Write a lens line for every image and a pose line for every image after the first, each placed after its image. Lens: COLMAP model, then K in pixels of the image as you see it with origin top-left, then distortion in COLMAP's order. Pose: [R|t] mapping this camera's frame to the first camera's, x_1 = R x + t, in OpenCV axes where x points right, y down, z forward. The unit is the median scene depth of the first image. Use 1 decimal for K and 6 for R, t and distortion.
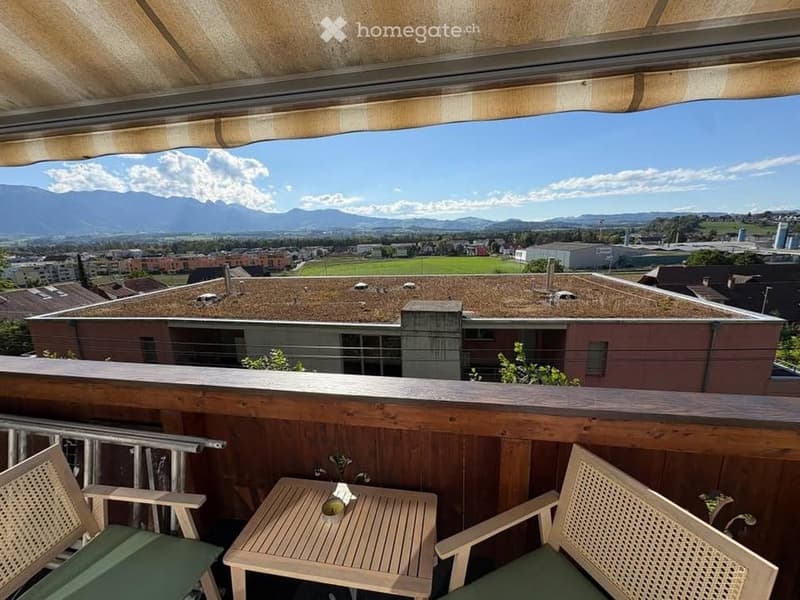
lens RADIAL K [[319.1, 0, 400.0], [0, 319.1, 300.0], [0, 0, 1]] dist [-0.000858, -0.000650]
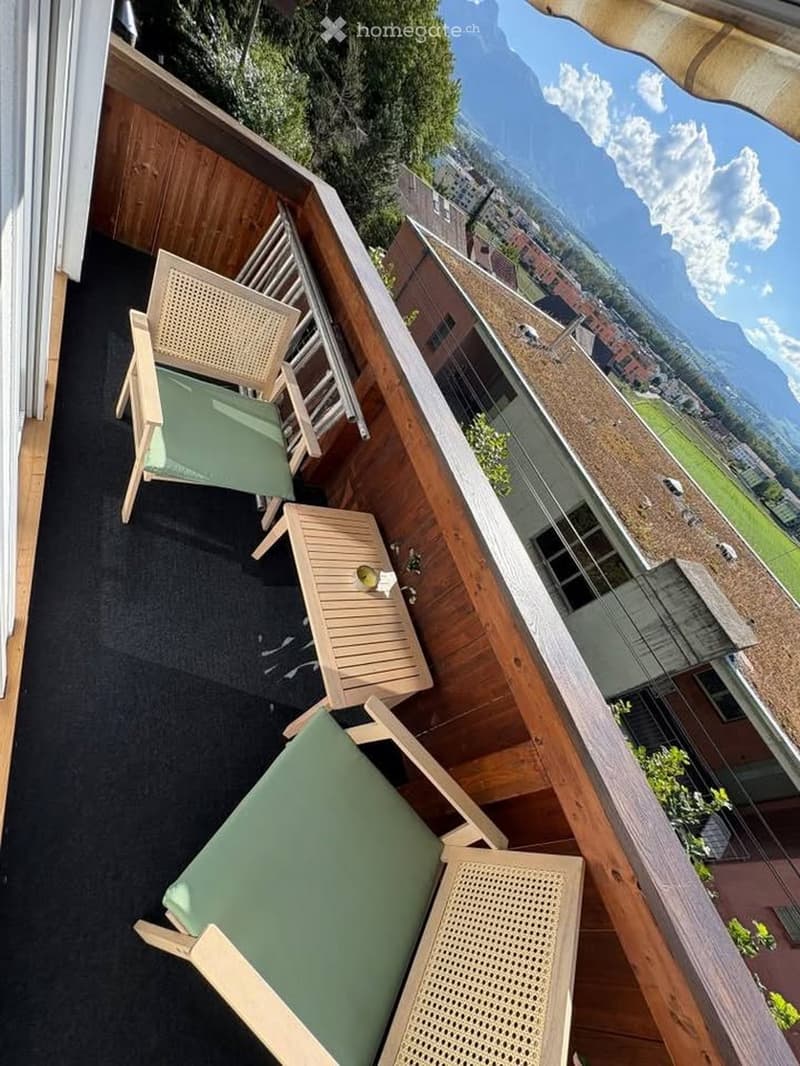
lens RADIAL K [[425.2, 0, 400.0], [0, 425.2, 533.0], [0, 0, 1]] dist [-0.000858, -0.000650]
pose [[0.424629, 0.840956, -0.335384, 0.103253], [-0.702925, 0.539694, 0.463278, -0.021437], [0.570601, 0.039029, 0.820299, 0.065962]]
